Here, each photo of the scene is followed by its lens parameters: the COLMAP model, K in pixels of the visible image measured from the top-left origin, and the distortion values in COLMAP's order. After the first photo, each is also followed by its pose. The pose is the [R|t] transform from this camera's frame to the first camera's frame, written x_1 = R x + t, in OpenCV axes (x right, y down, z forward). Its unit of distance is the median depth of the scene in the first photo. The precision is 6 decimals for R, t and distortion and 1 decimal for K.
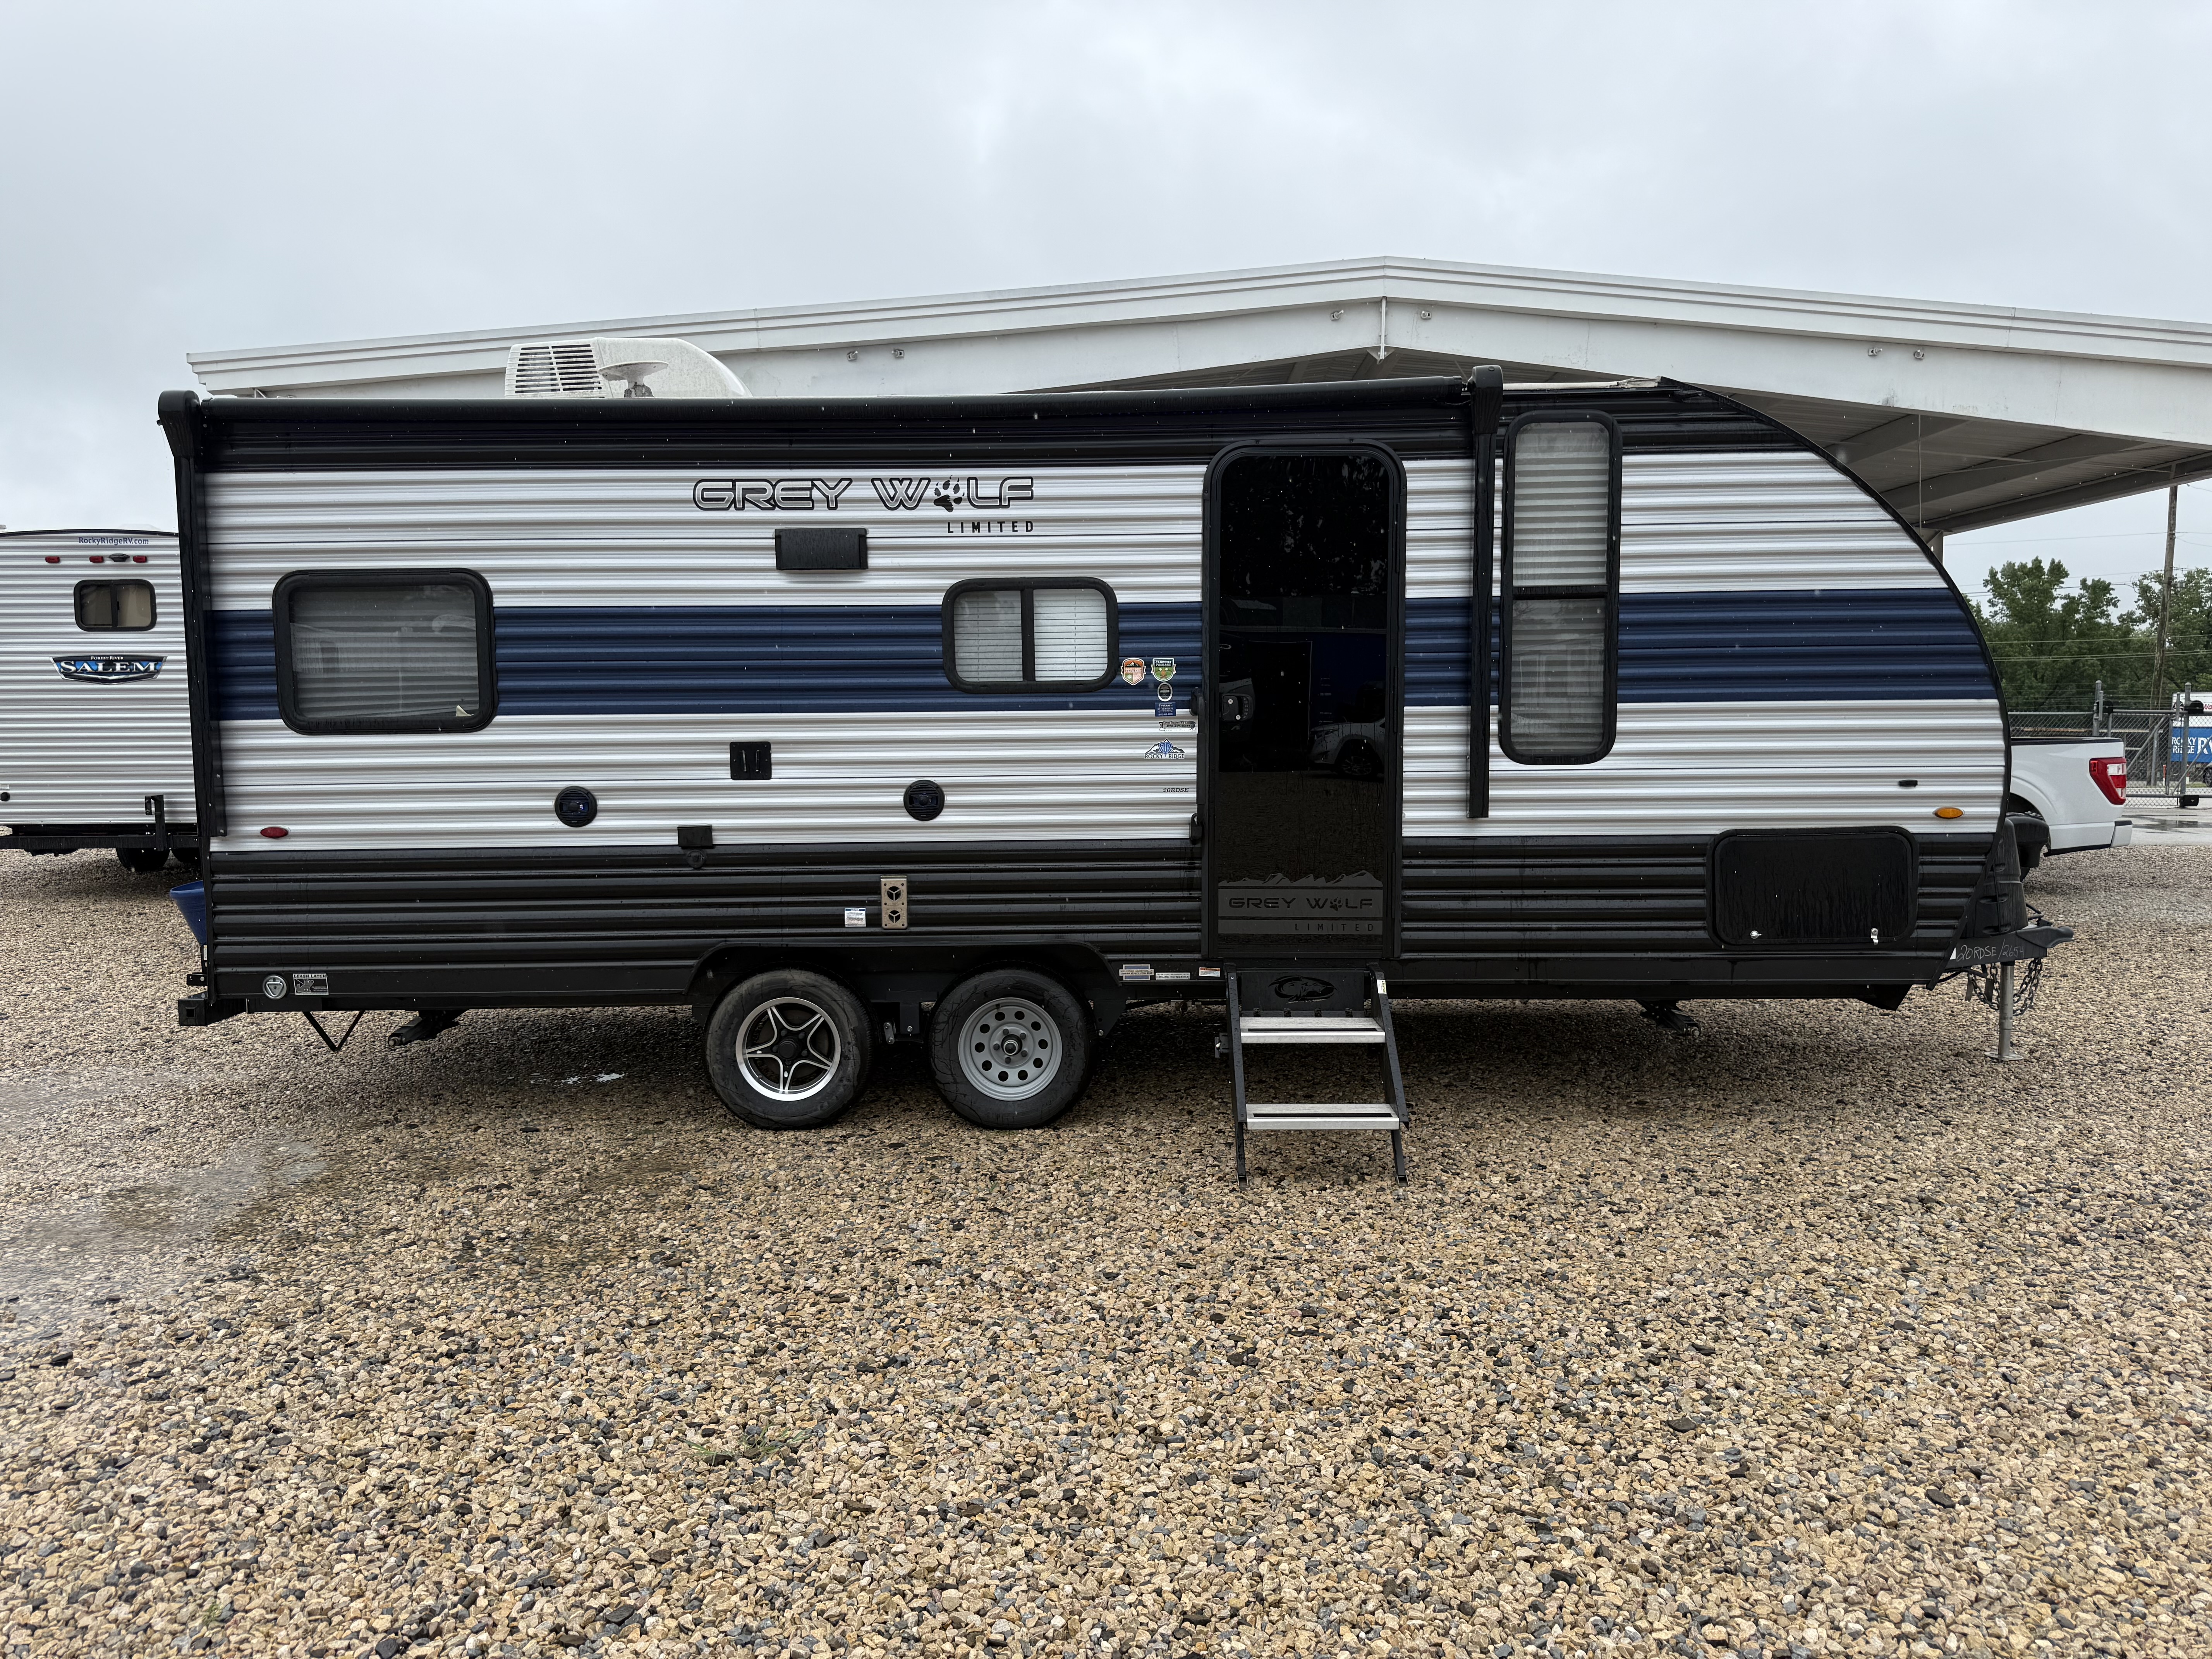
lens RADIAL K [[1537.8, 0, 1106.0], [0, 1537.8, 829.5], [0, 0, 1]] dist [0.131018, -0.182866]
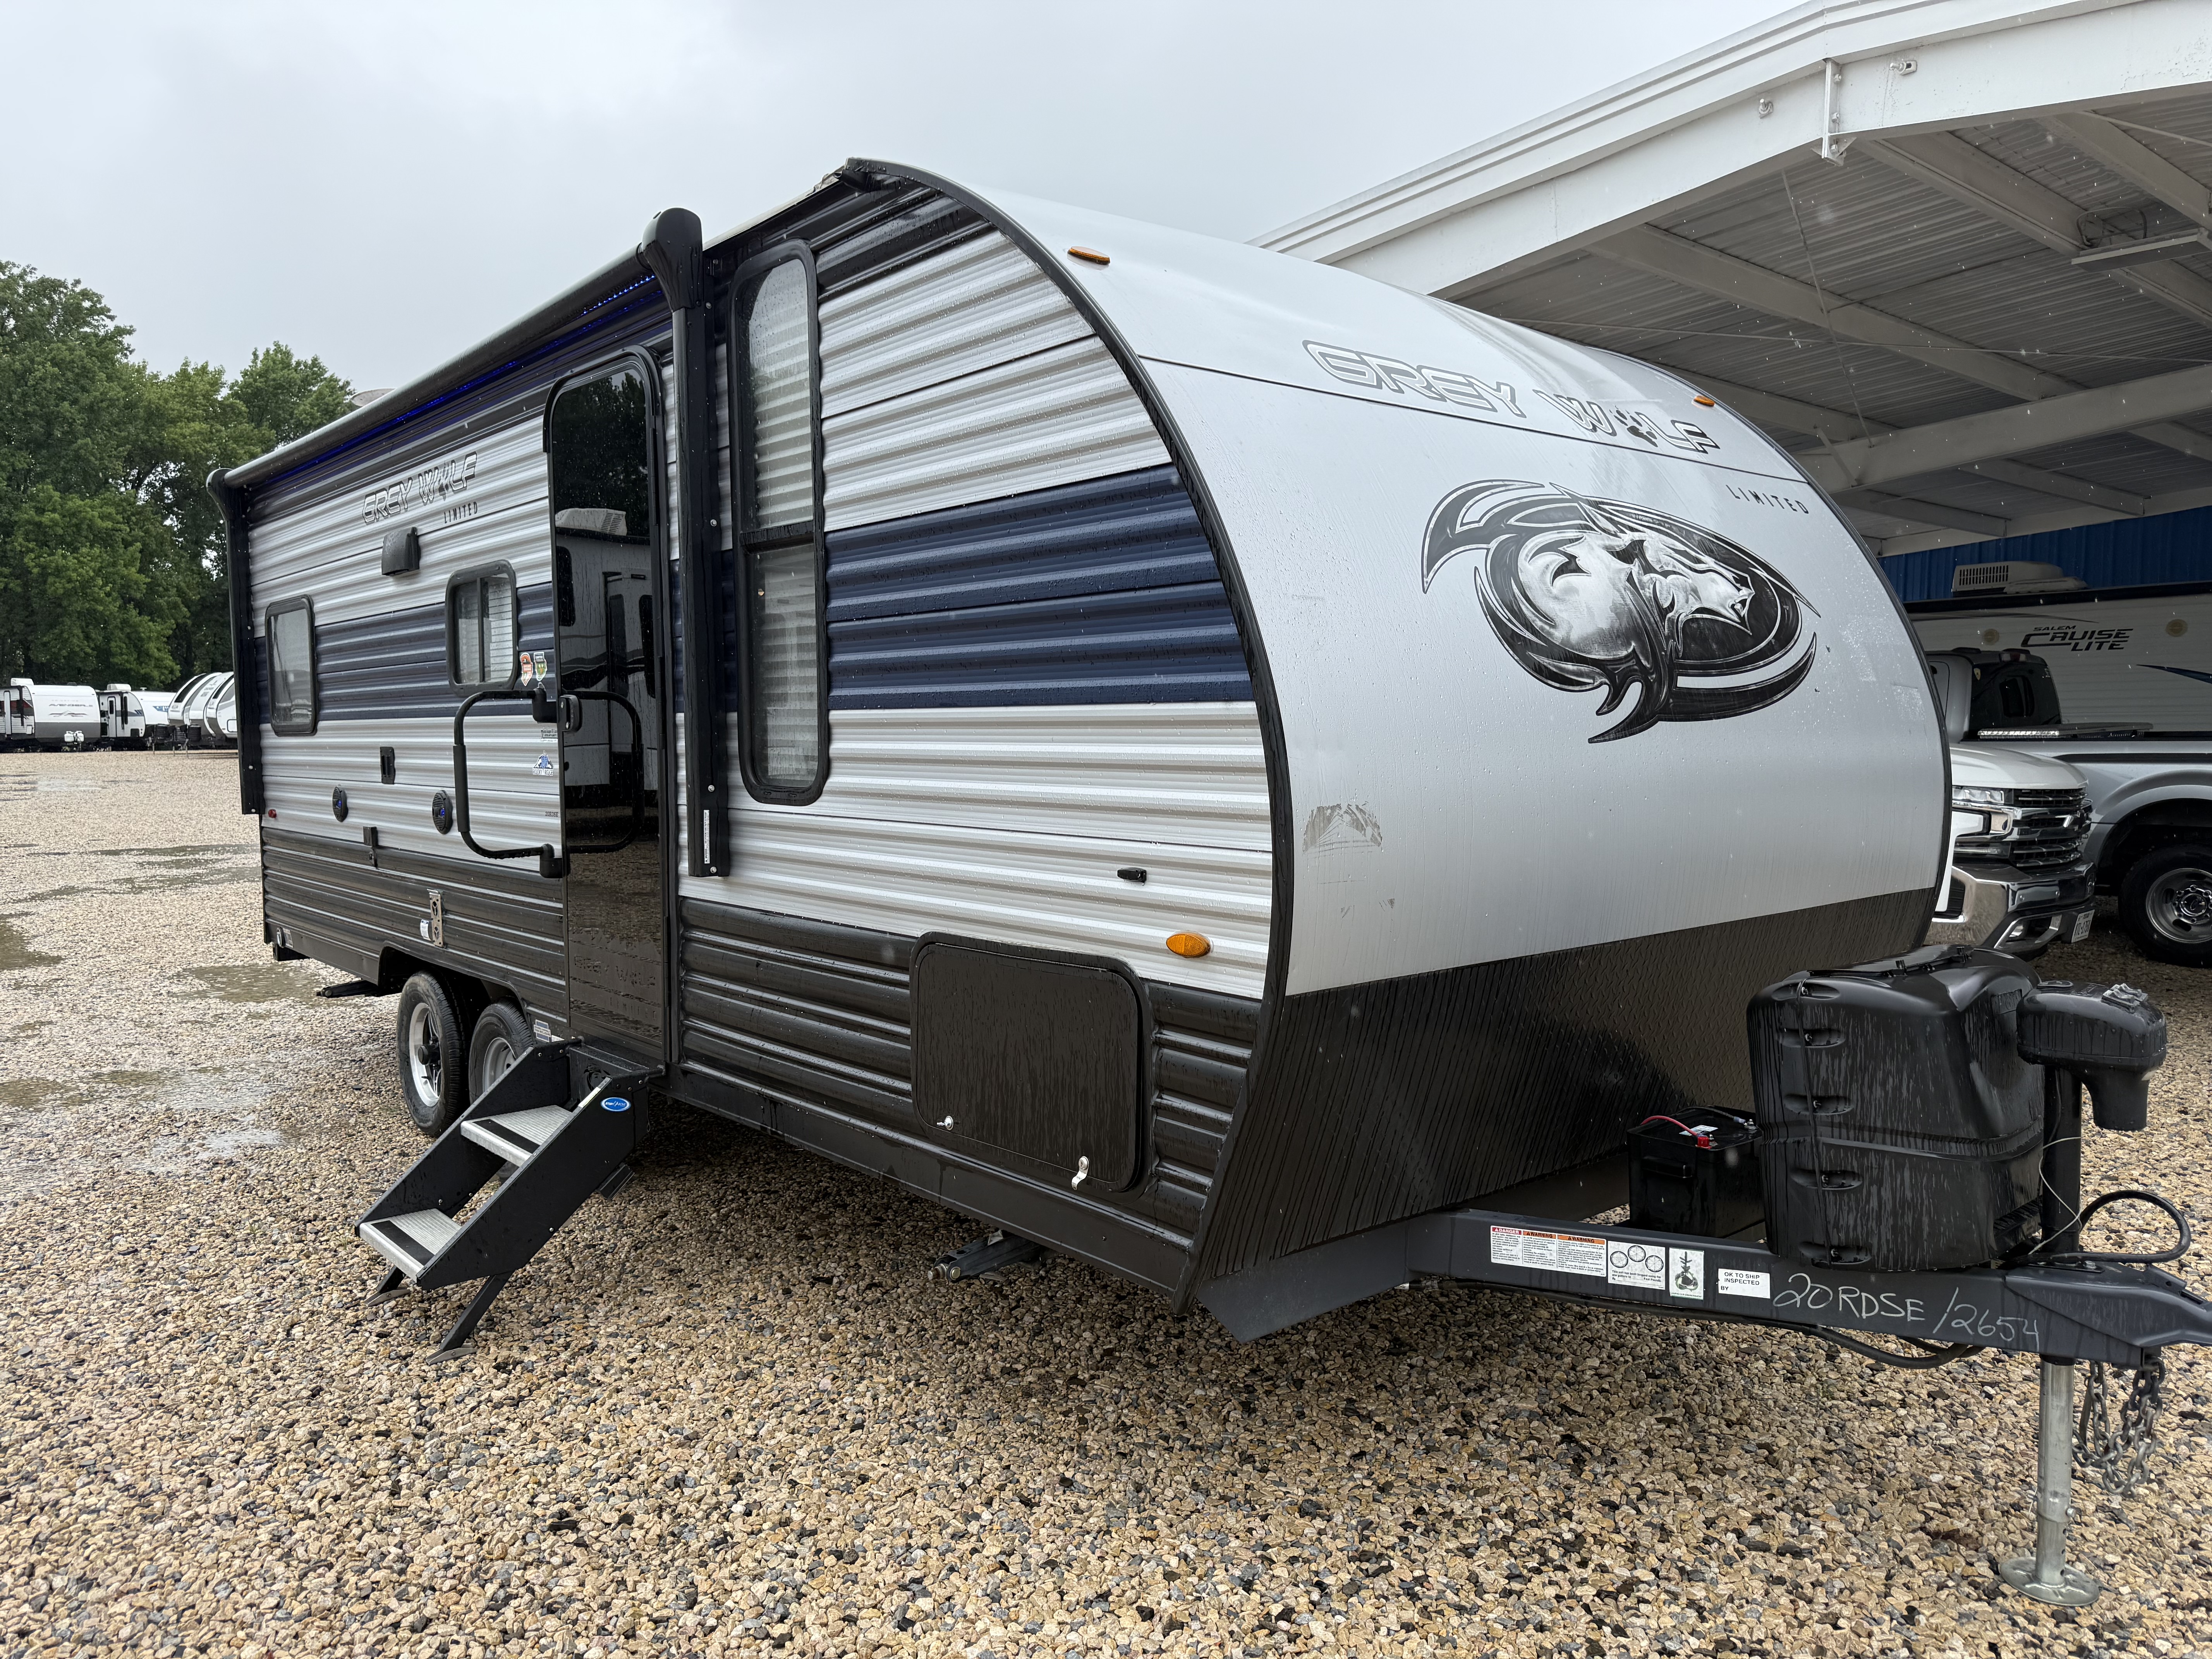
lens RADIAL K [[1537.8, 0, 1106.0], [0, 1537.8, 829.5], [0, 0, 1]] dist [0.131018, -0.182866]
pose [[0.660690, 0.056297, -0.748545, 0.865669], [-0.055094, 0.998131, 0.026441, -0.056050], [0.748635, 0.023770, 0.662556, 0.673252]]
